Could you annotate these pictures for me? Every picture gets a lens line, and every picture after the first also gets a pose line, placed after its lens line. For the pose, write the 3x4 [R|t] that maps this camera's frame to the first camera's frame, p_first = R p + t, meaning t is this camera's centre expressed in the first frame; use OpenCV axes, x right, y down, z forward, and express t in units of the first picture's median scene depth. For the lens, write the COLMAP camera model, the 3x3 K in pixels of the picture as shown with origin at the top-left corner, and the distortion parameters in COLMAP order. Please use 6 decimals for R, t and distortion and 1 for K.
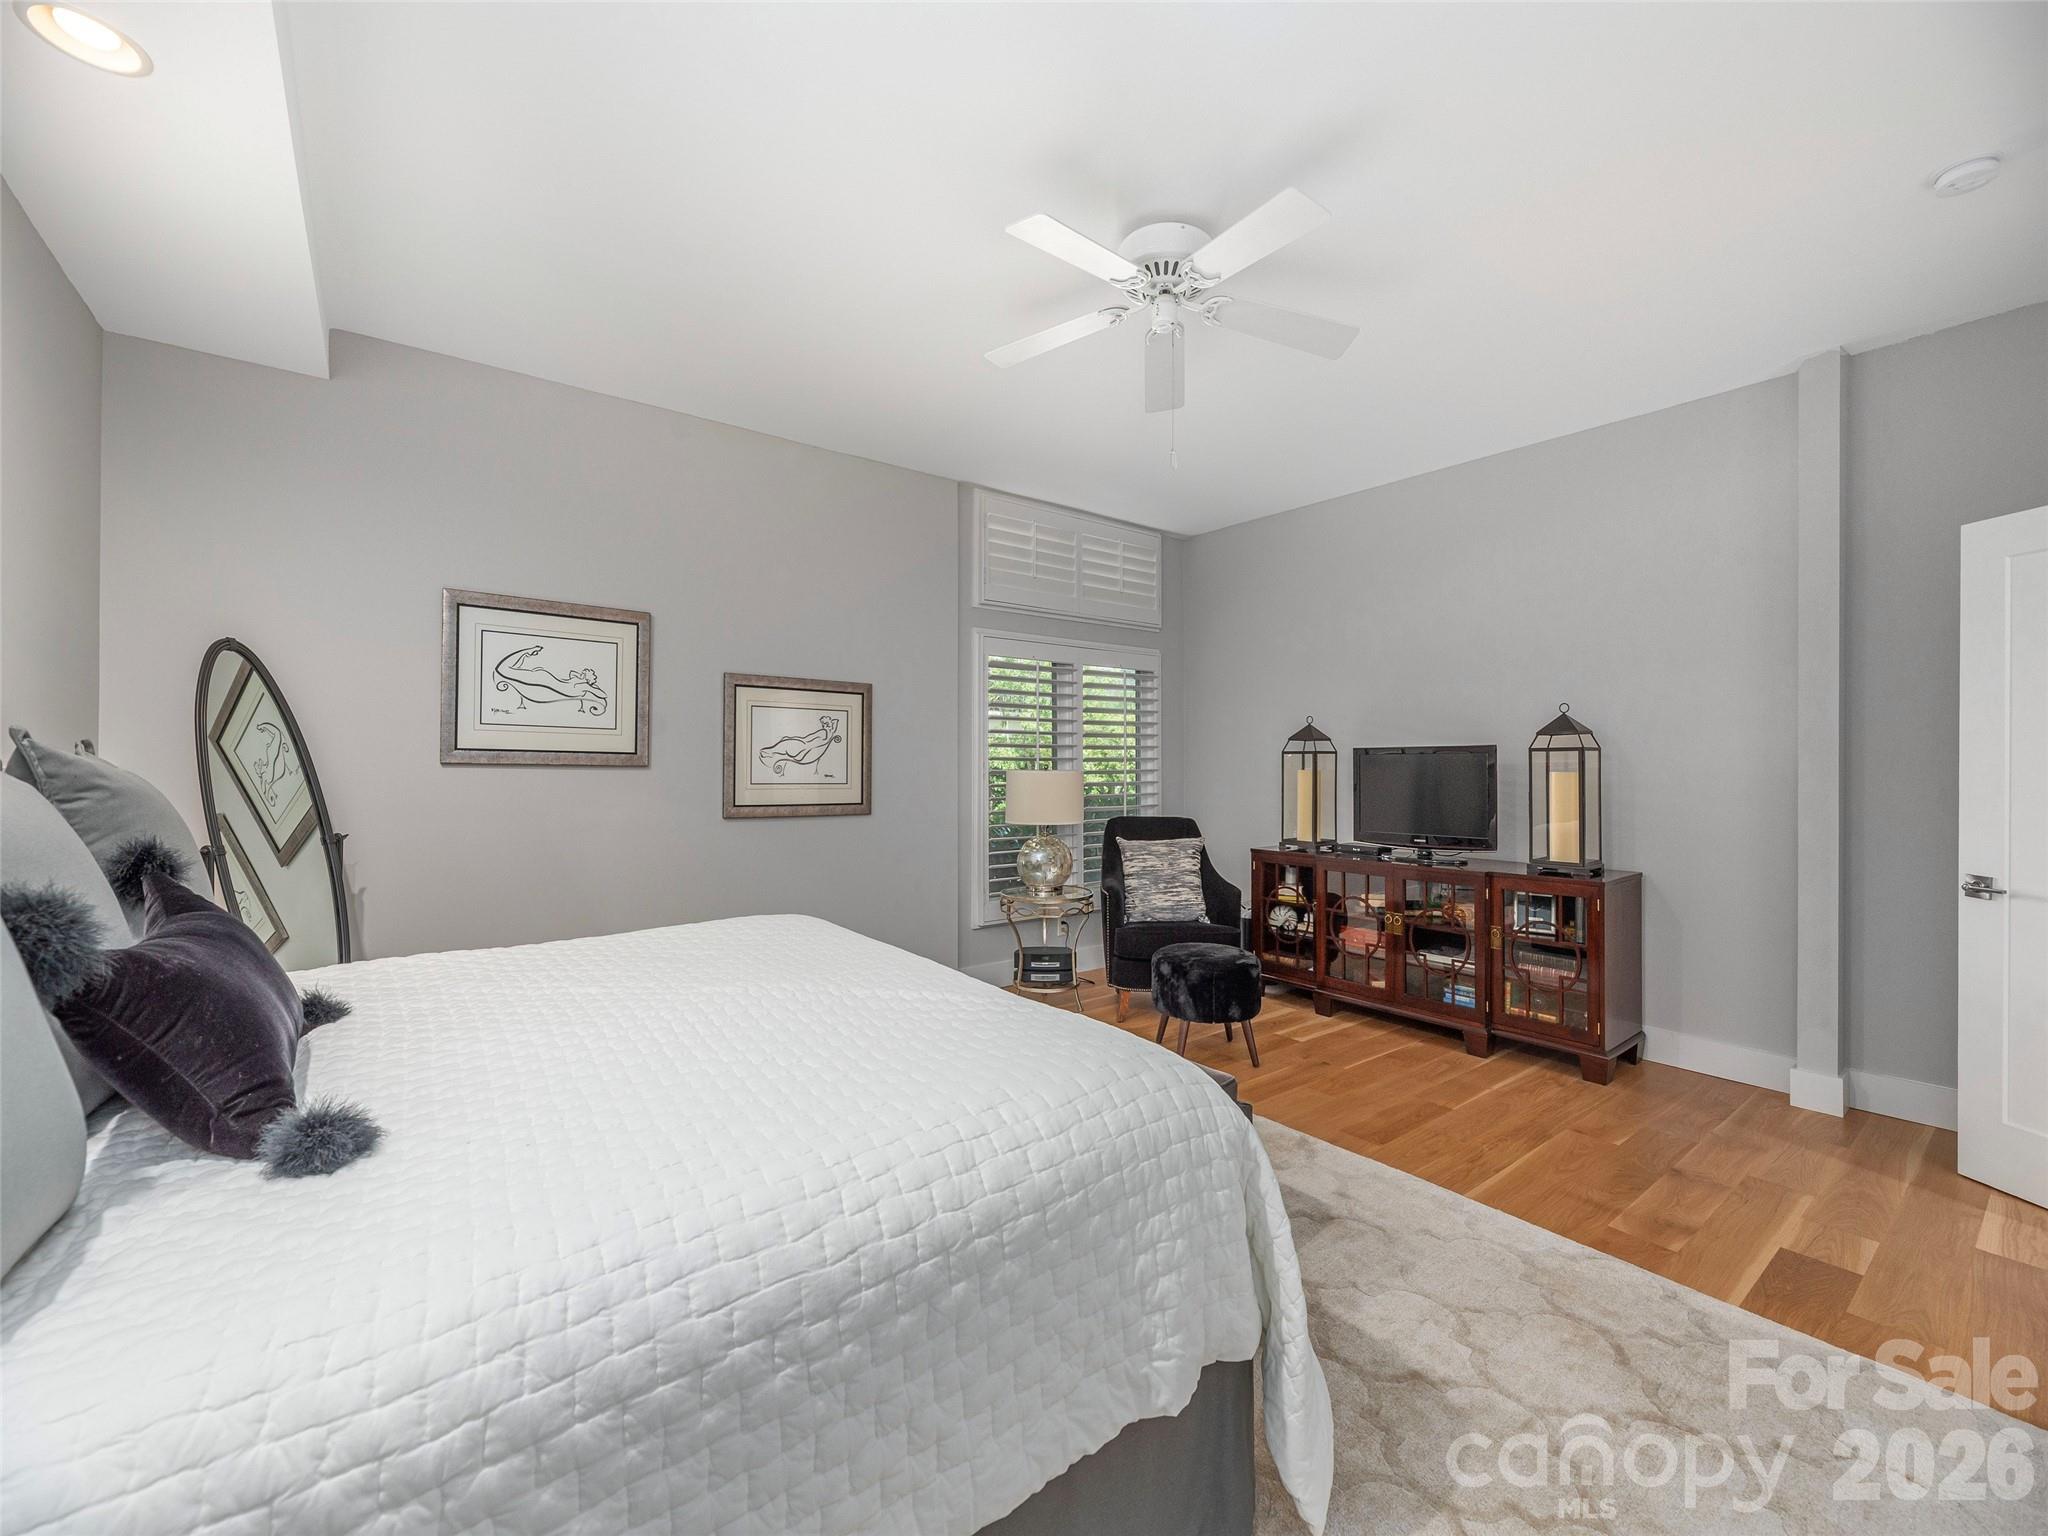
lens RADIAL K [[835.5, 0, 1024.0], [0, 835.5, 768.0], [0, 0, 1]] dist [0.002345, -0.000052]
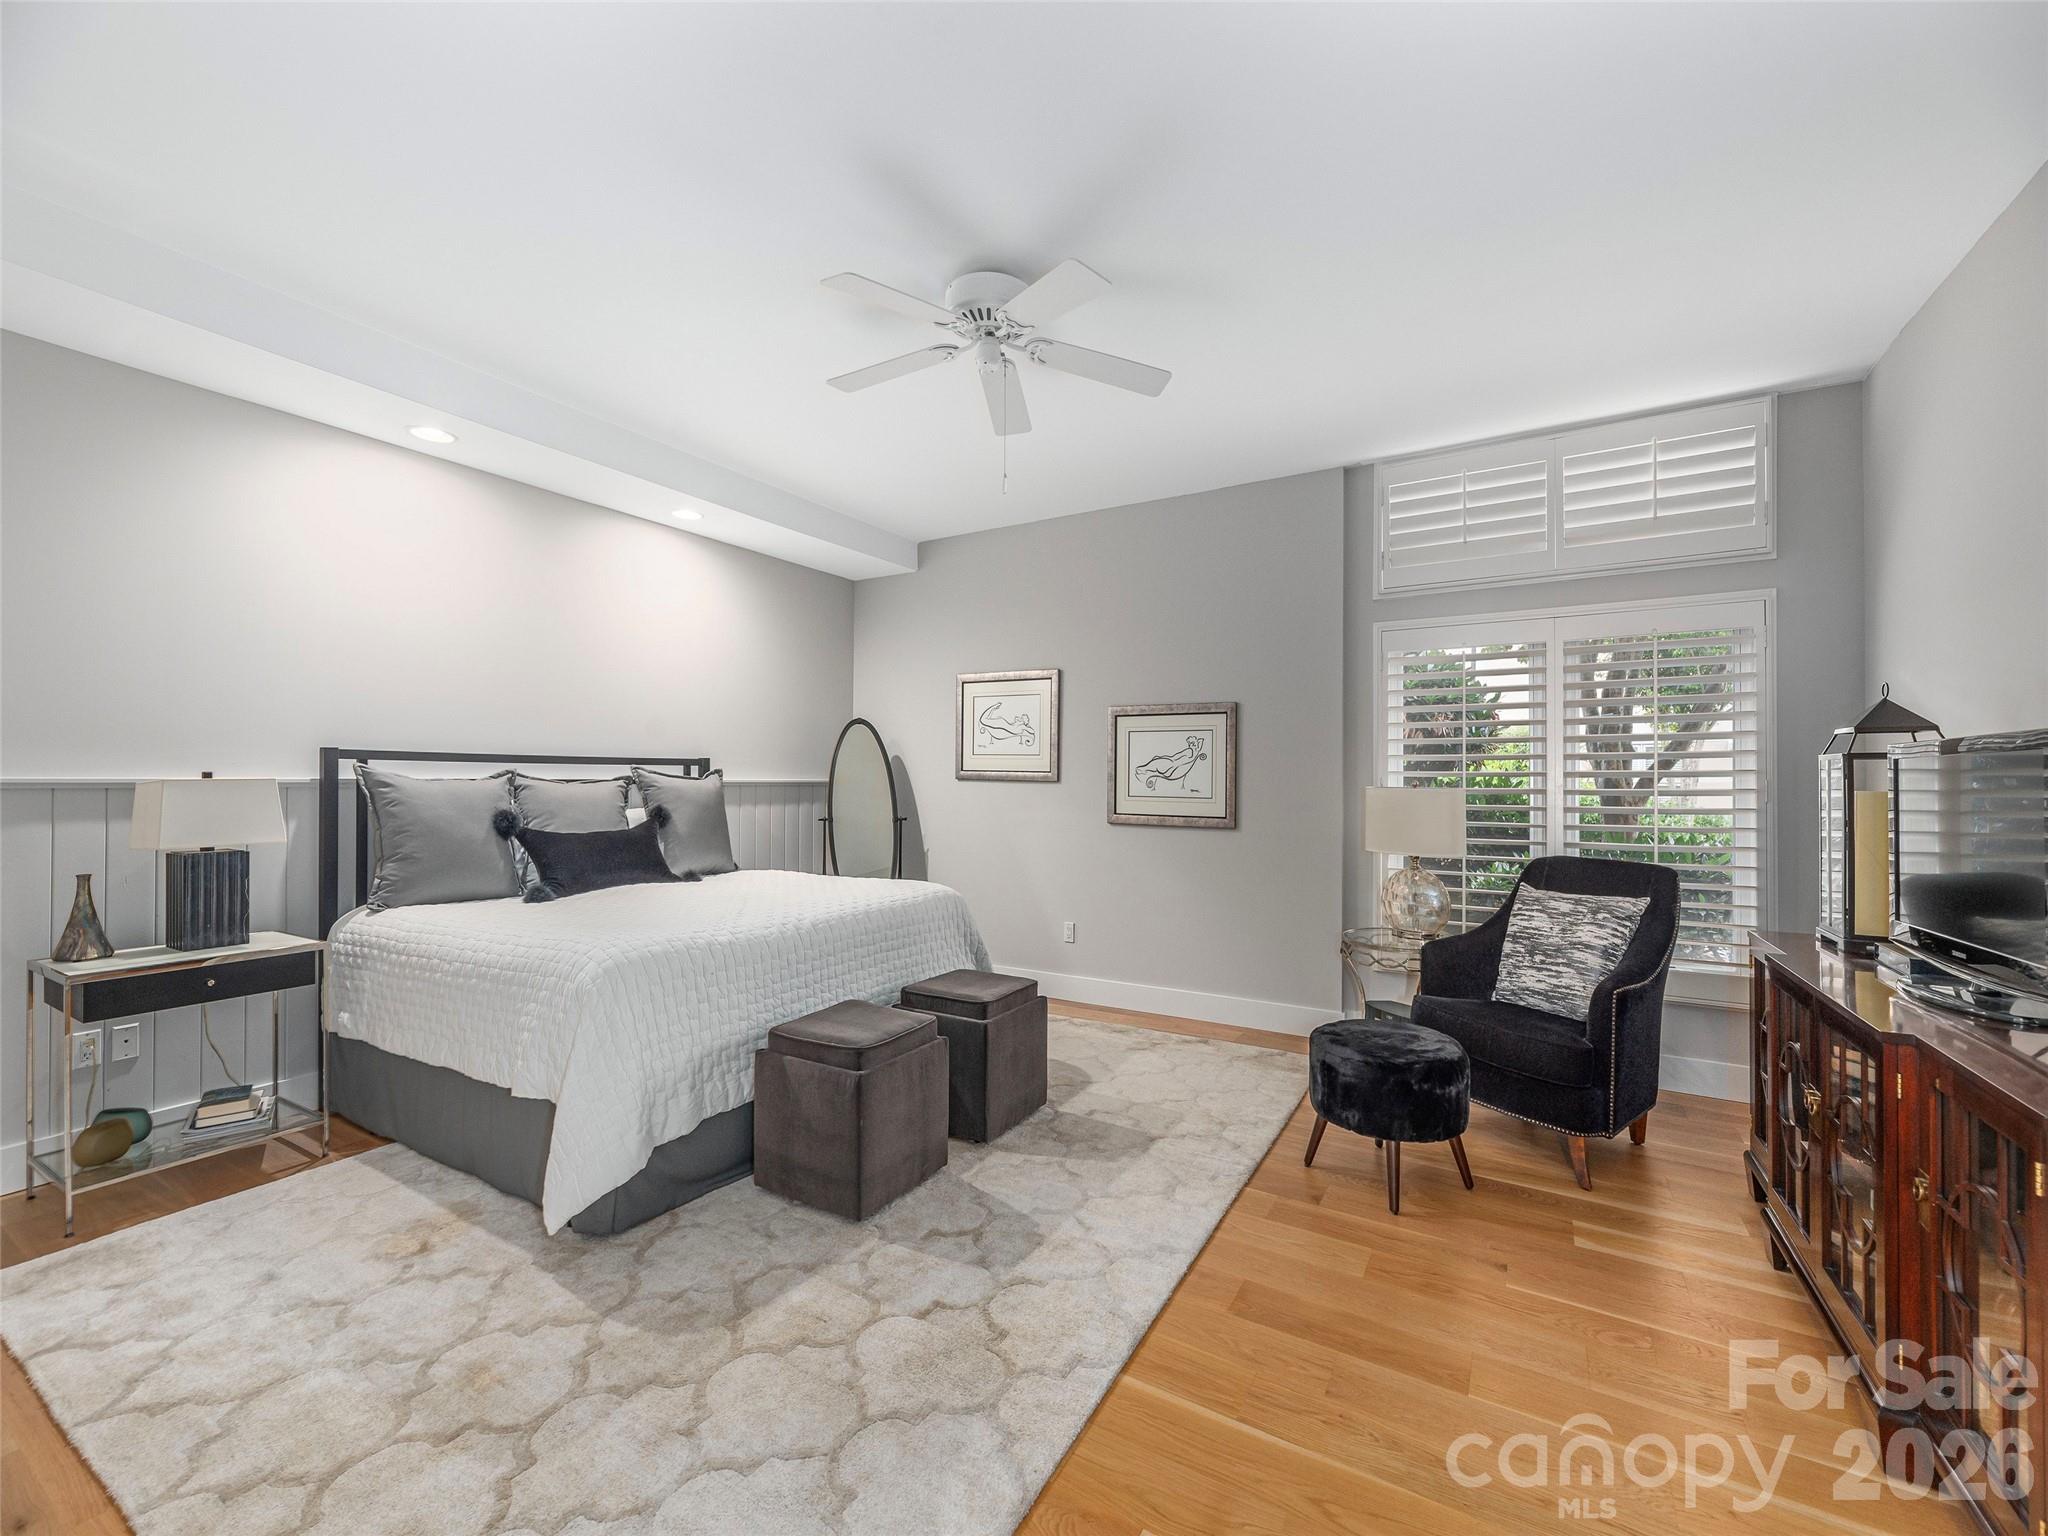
lens RADIAL K [[835.5, 0, 1024.0], [0, 835.5, 768.0], [0, 0, 1]] dist [0.002345, -0.000052]
pose [[0.380344, -0.016649, -0.924695, 0.715097], [-0.008858, 0.999727, -0.021643, 0.005374], [0.924803, 0.016423, 0.380093, 0.395483]]
